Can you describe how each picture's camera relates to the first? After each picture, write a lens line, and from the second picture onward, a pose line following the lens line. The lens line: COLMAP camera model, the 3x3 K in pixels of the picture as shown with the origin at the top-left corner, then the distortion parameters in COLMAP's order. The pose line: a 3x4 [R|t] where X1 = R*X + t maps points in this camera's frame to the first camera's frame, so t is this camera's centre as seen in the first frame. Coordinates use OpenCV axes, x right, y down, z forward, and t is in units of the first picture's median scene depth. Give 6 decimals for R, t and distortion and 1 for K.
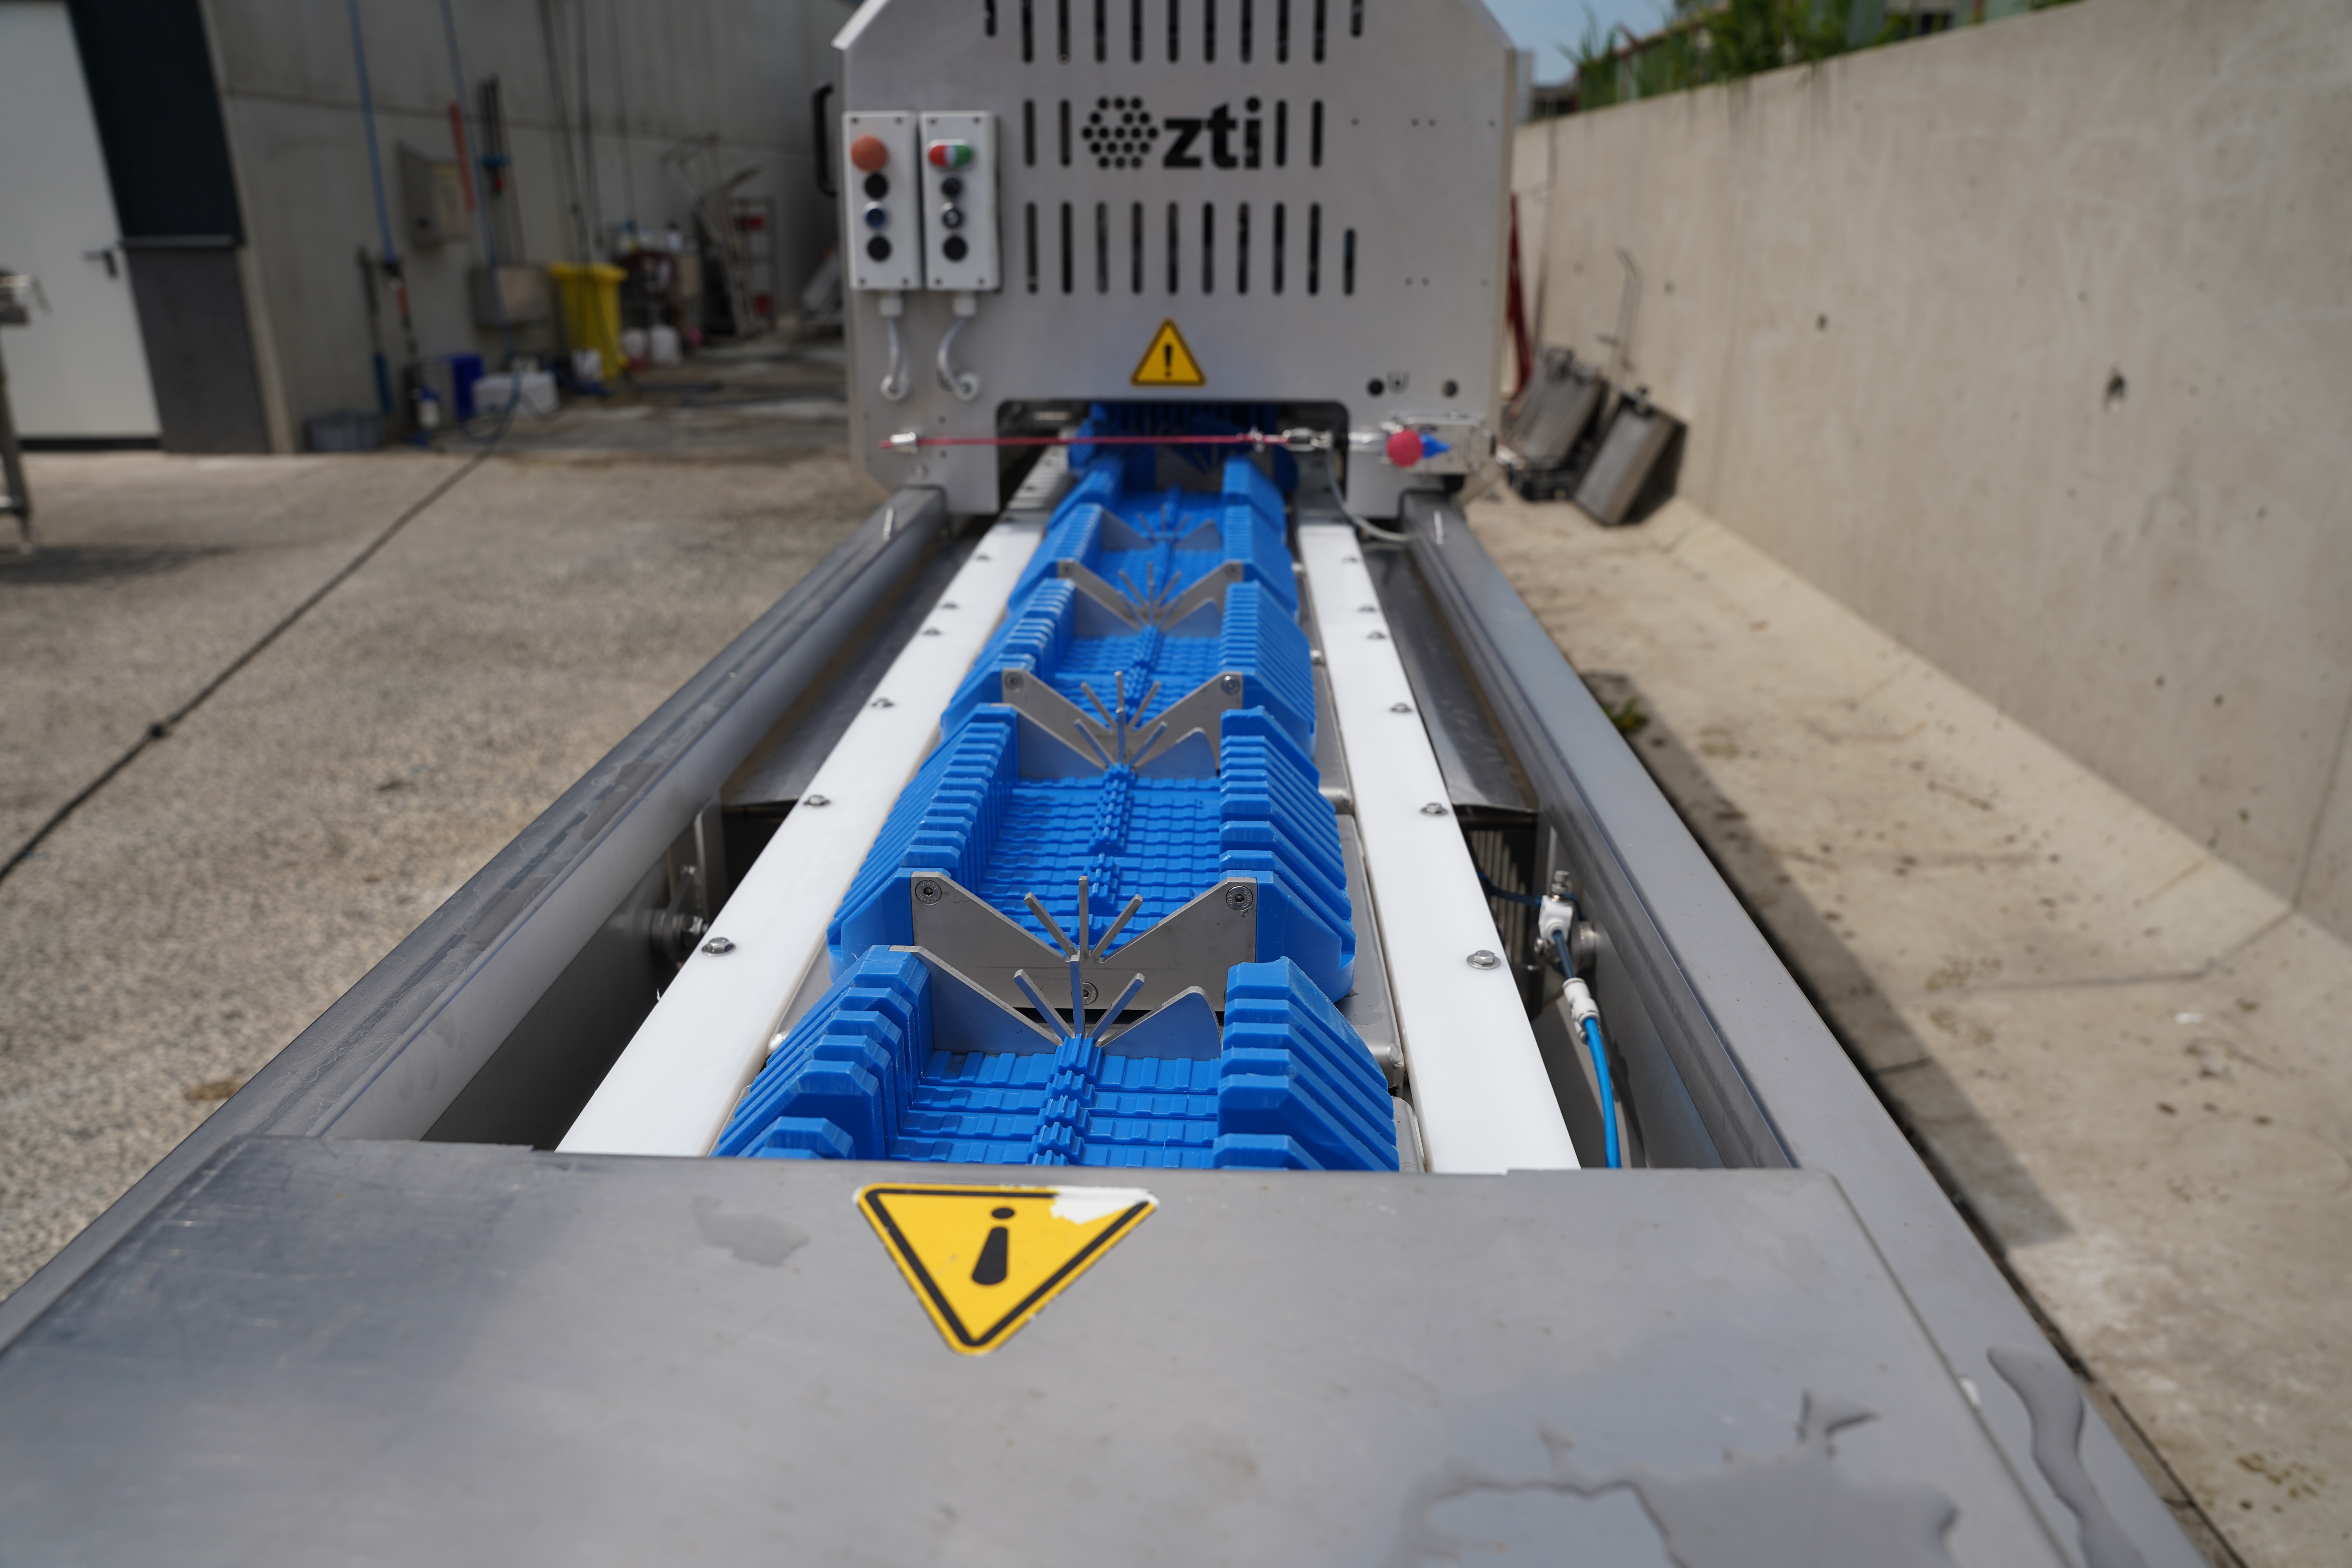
lens RADIAL K [[1692.6, 0, 1176.0], [0, 1692.6, 784.0], [0, 0, 1]] dist [-0.142542, 0.138904]
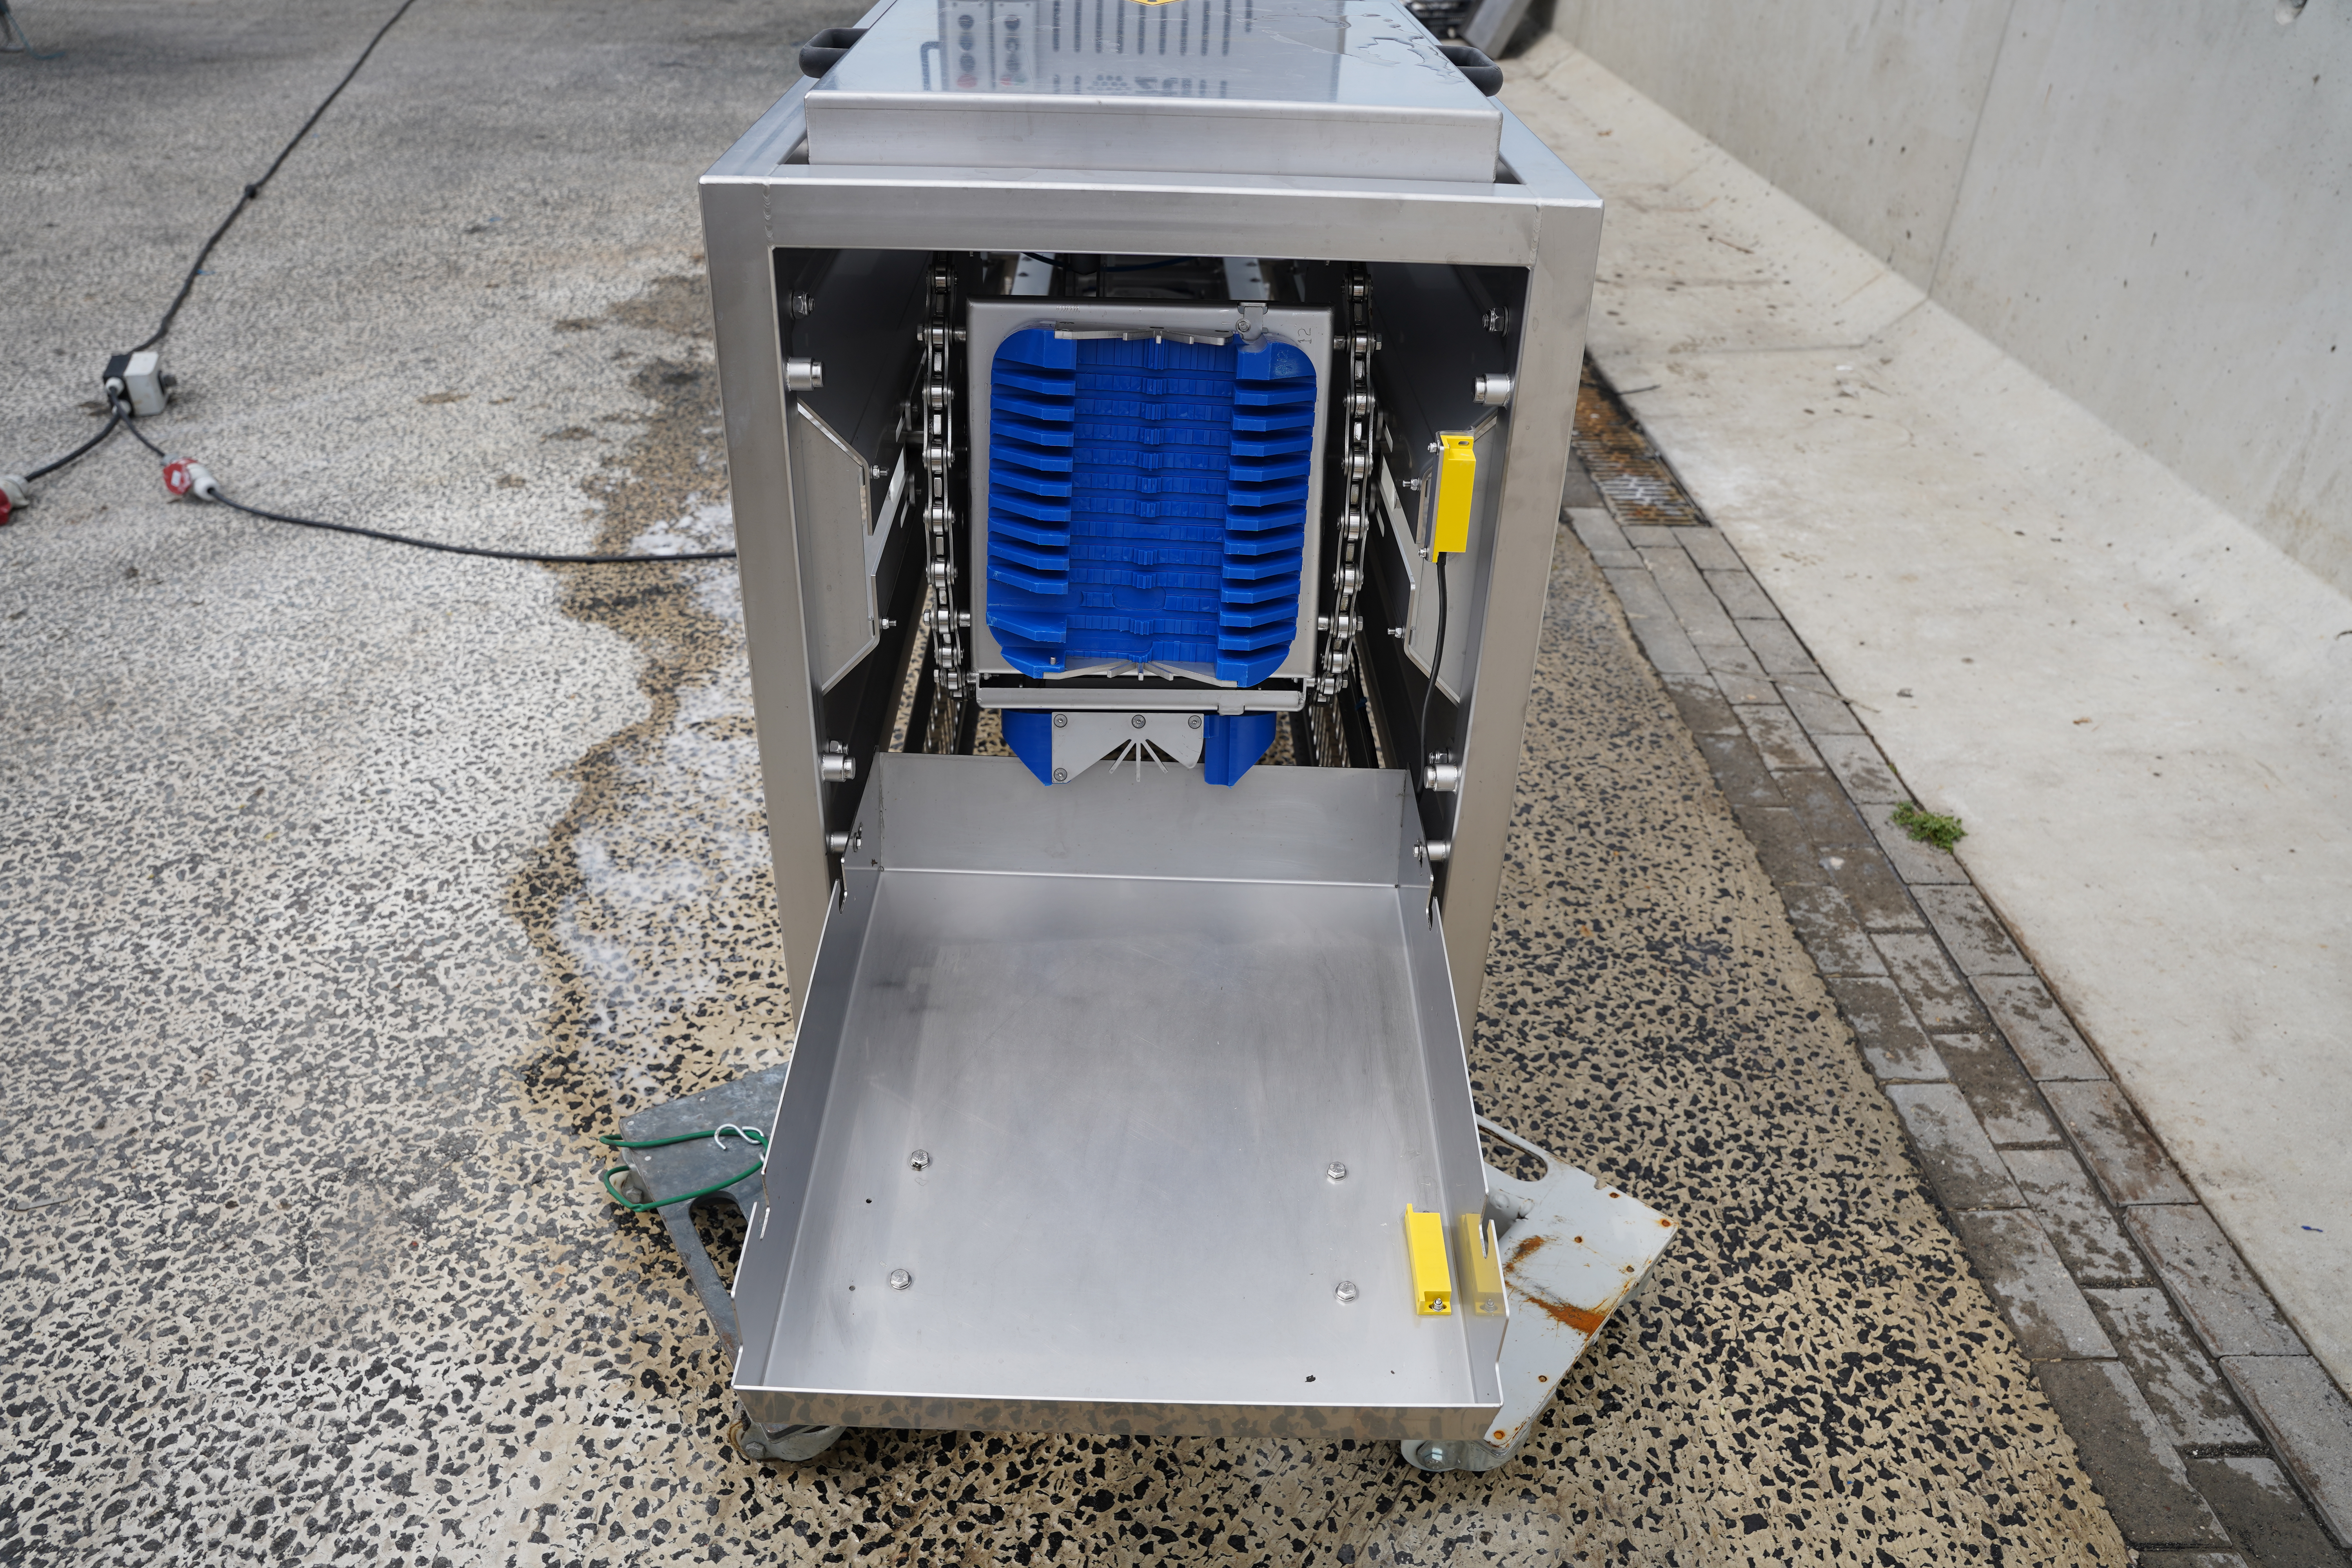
lens RADIAL K [[1692.6, 0, 1176.0], [0, 1692.6, 784.0], [0, 0, 1]] dist [-0.142542, 0.138904]
pose [[0.998384, -0.004616, 0.056638, -0.035051], [-0.008482, 0.973423, 0.228855, 0.141898], [-0.056189, -0.228966, 0.971811, -0.365795]]
